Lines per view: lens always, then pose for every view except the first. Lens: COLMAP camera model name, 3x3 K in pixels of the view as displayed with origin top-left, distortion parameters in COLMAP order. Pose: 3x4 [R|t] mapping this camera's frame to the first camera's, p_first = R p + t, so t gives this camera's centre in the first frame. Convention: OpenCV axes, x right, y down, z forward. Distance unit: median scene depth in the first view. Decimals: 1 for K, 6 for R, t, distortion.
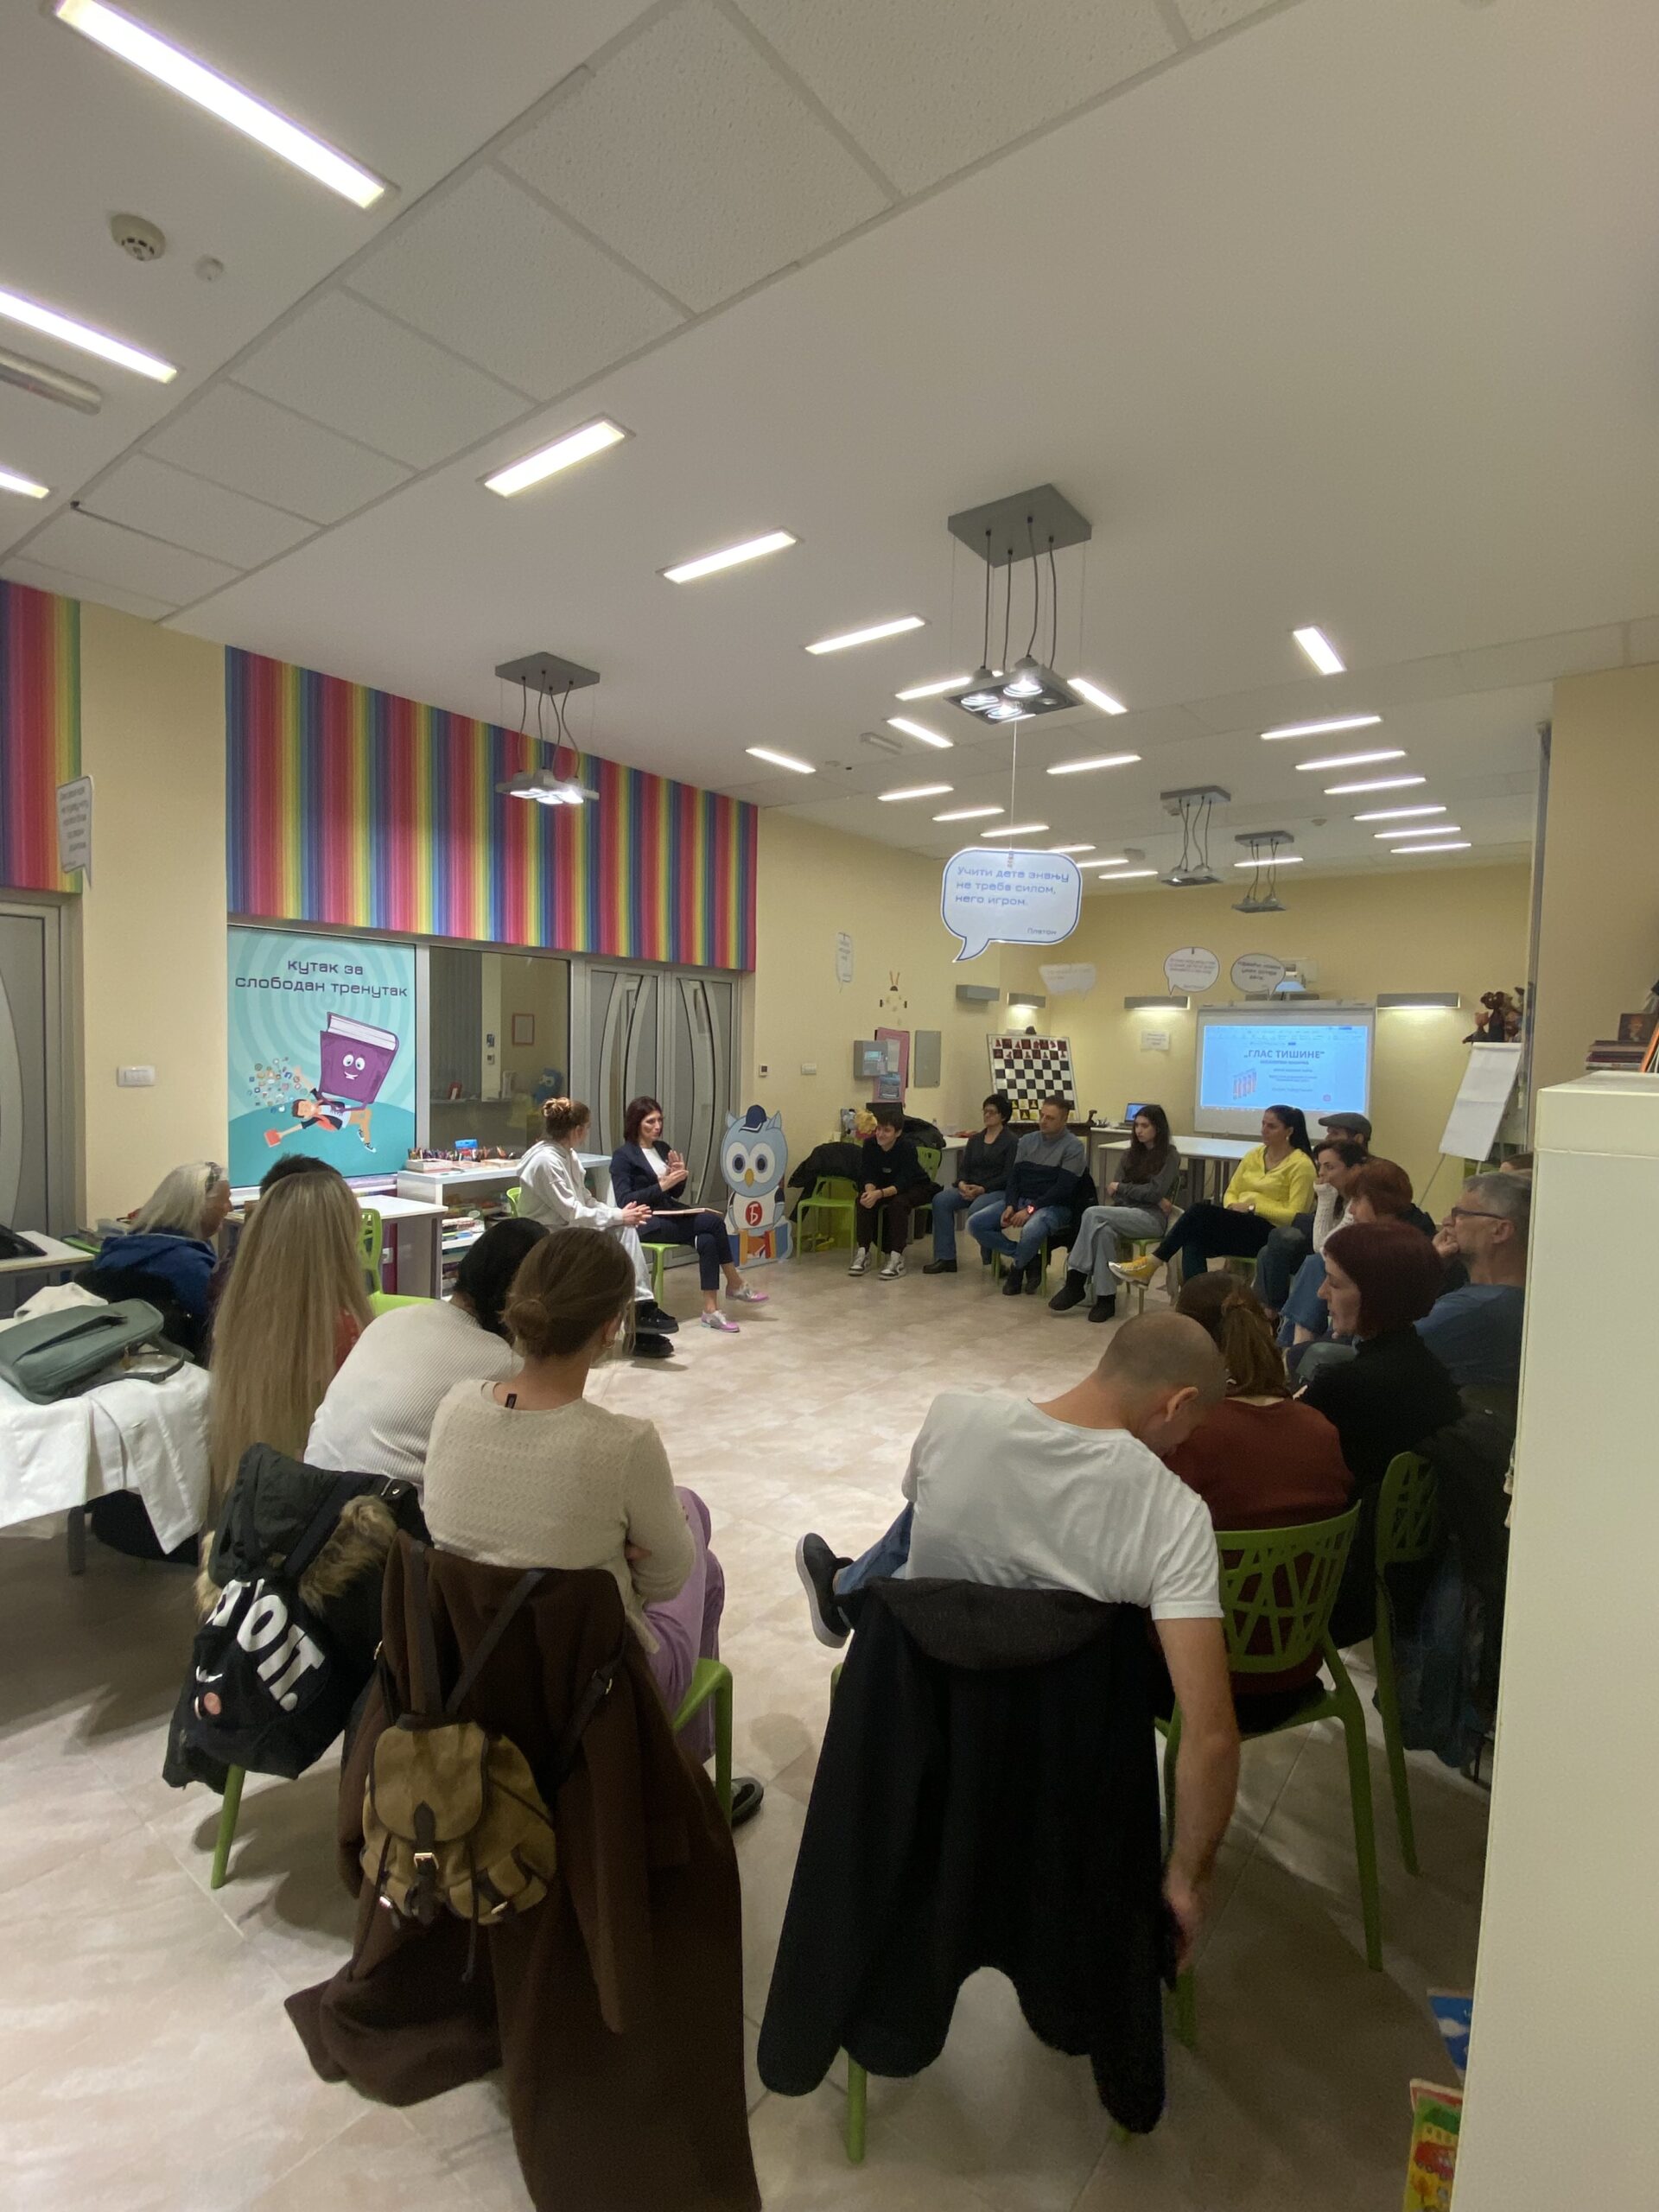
lens RADIAL K [[1032.8, 0, 847.5], [0, 1032.8, 1108.9], [0, 0, 1]] dist [0.026794, -0.000045]
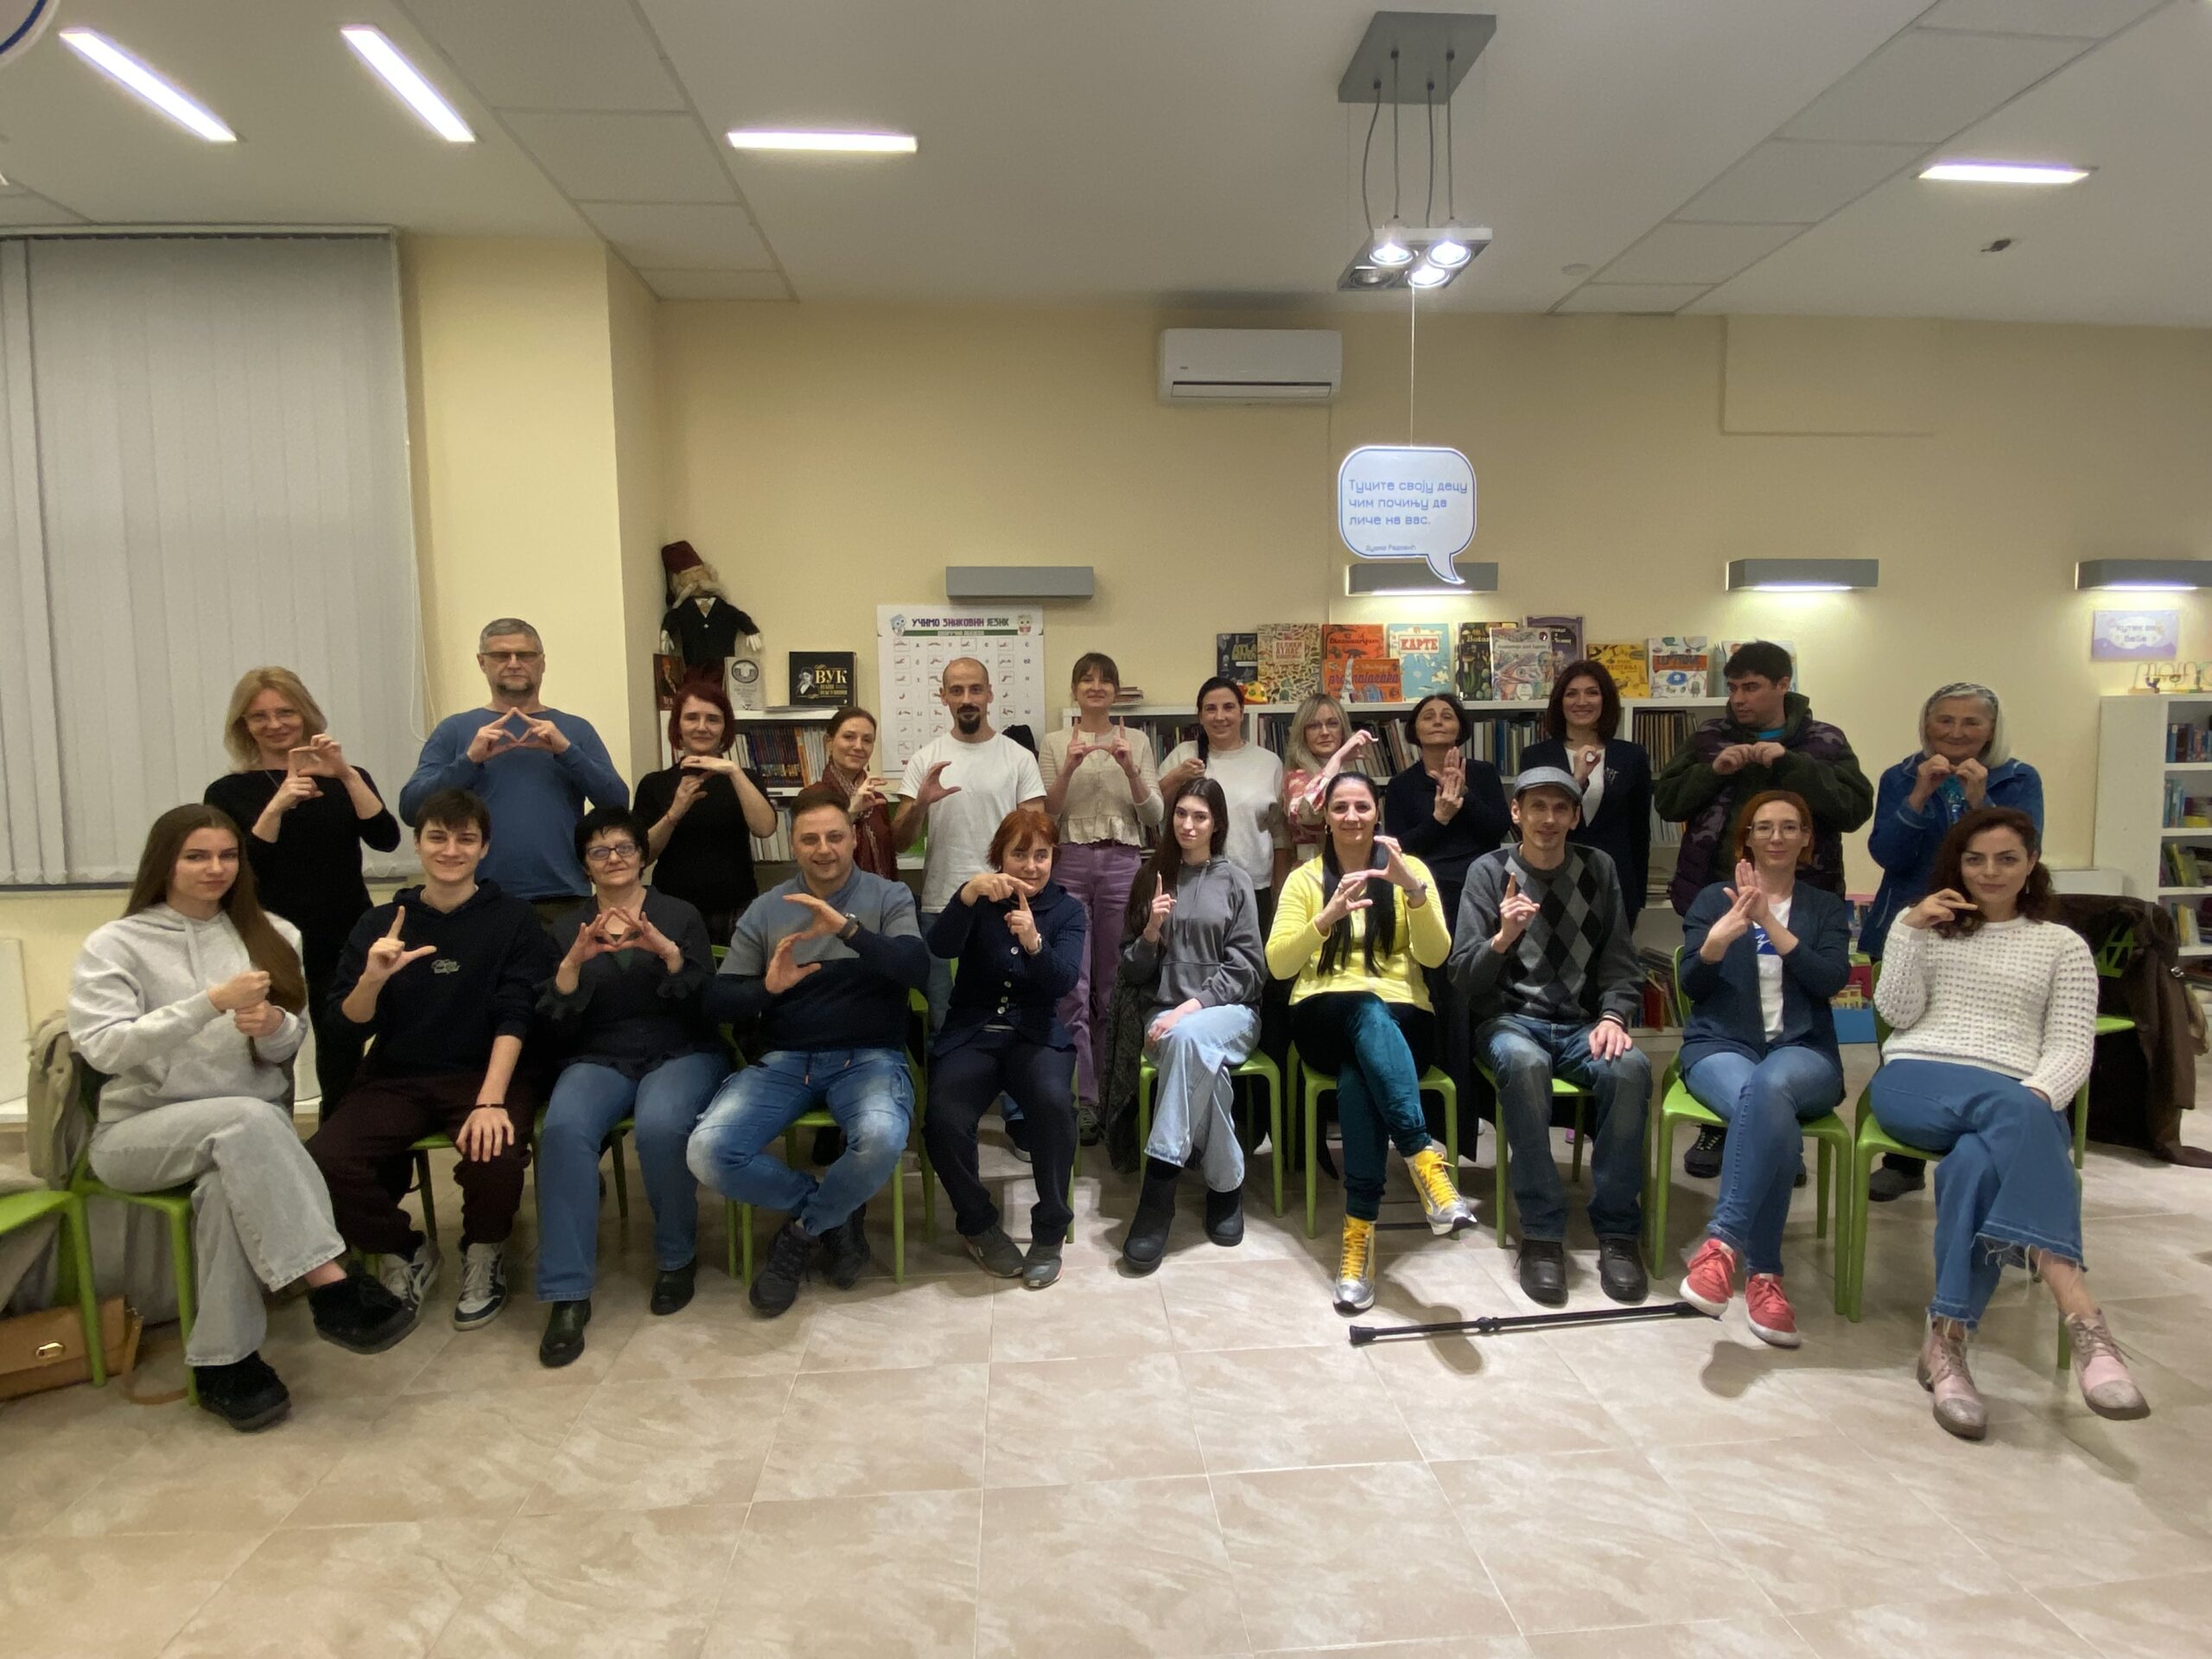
lens RADIAL K [[1144.0, 0, 1106.0], [0, 1144.0, 829.5], [0, 0, 1]] dist [-0.000894, -0.000465]
pose [[-0.657932, -0.073466, 0.749485, -0.264172], [0.048632, 0.989008, 0.139635, -0.054138], [-0.751505, 0.128319, -0.647127, 1.199125]]
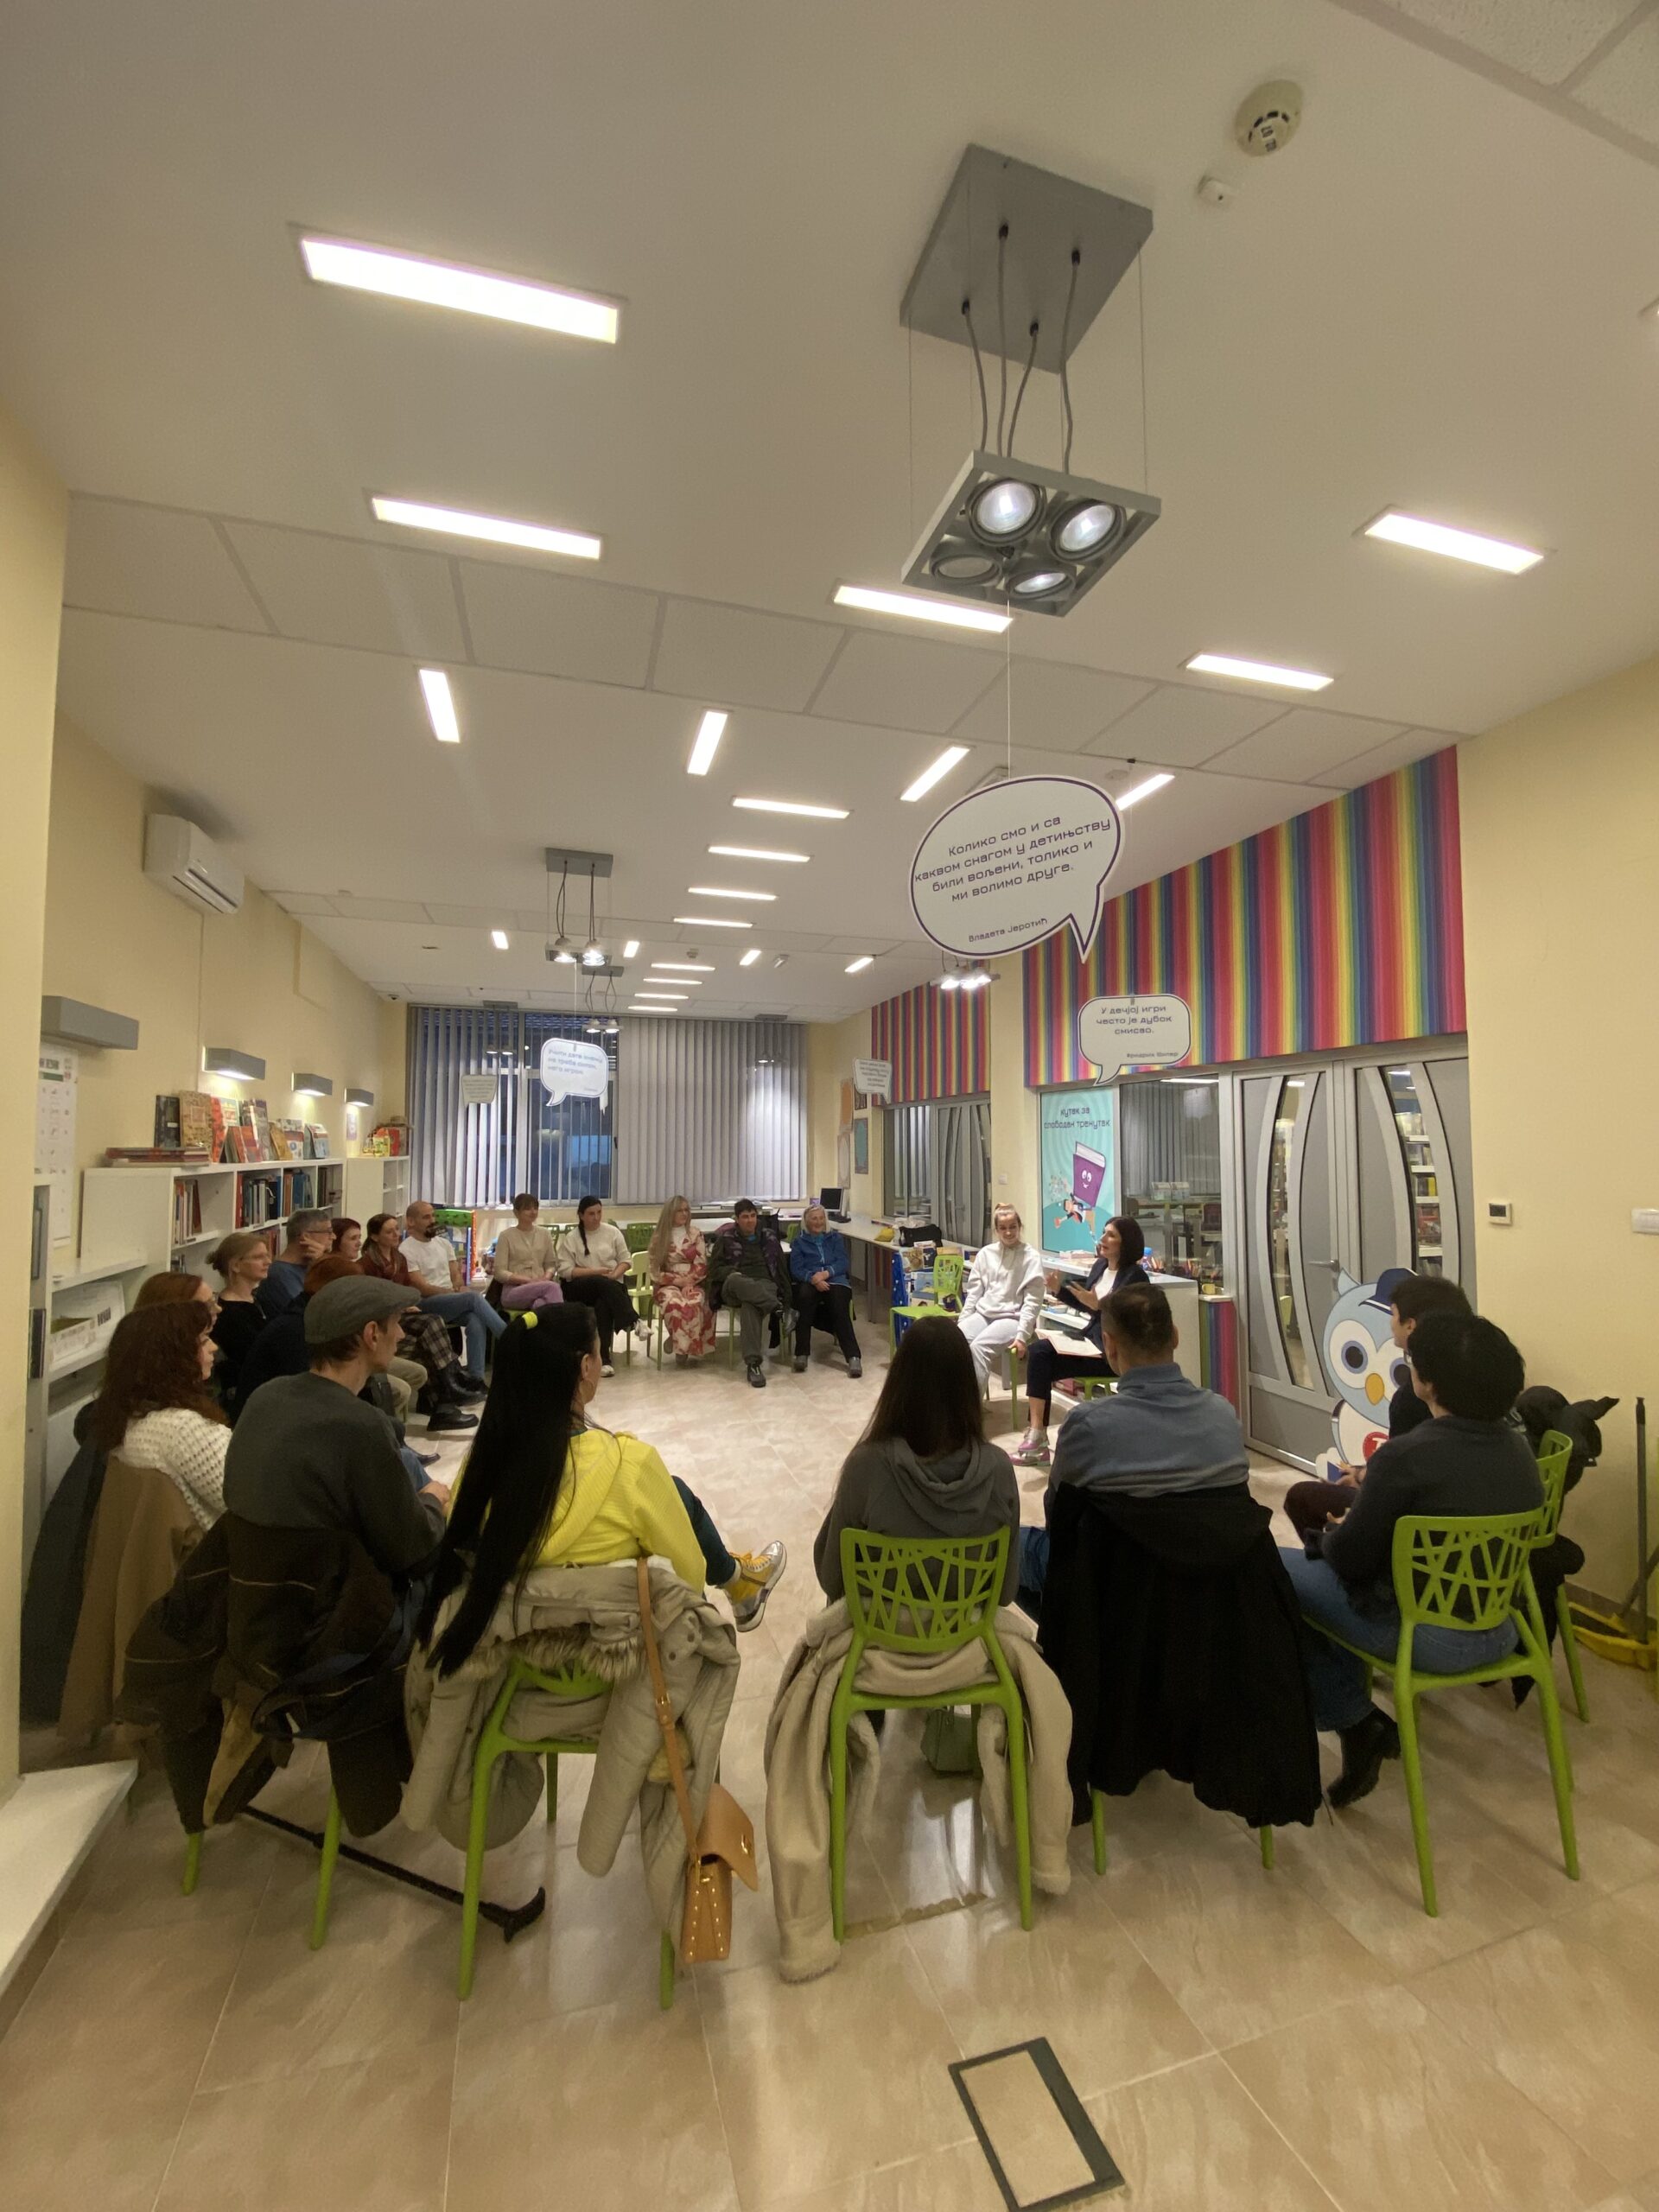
lens RADIAL K [[878.3, 0, 829.5], [0, 878.3, 1106.0], [0, 0, 1]] dist [-0.000330, -0.000014]
pose [[-0.584987, -0.061384, -0.808716, 0.707013], [-0.062827, 0.997565, -0.030273, -0.082975], [0.808605, 0.033100, -0.587420, 1.441670]]
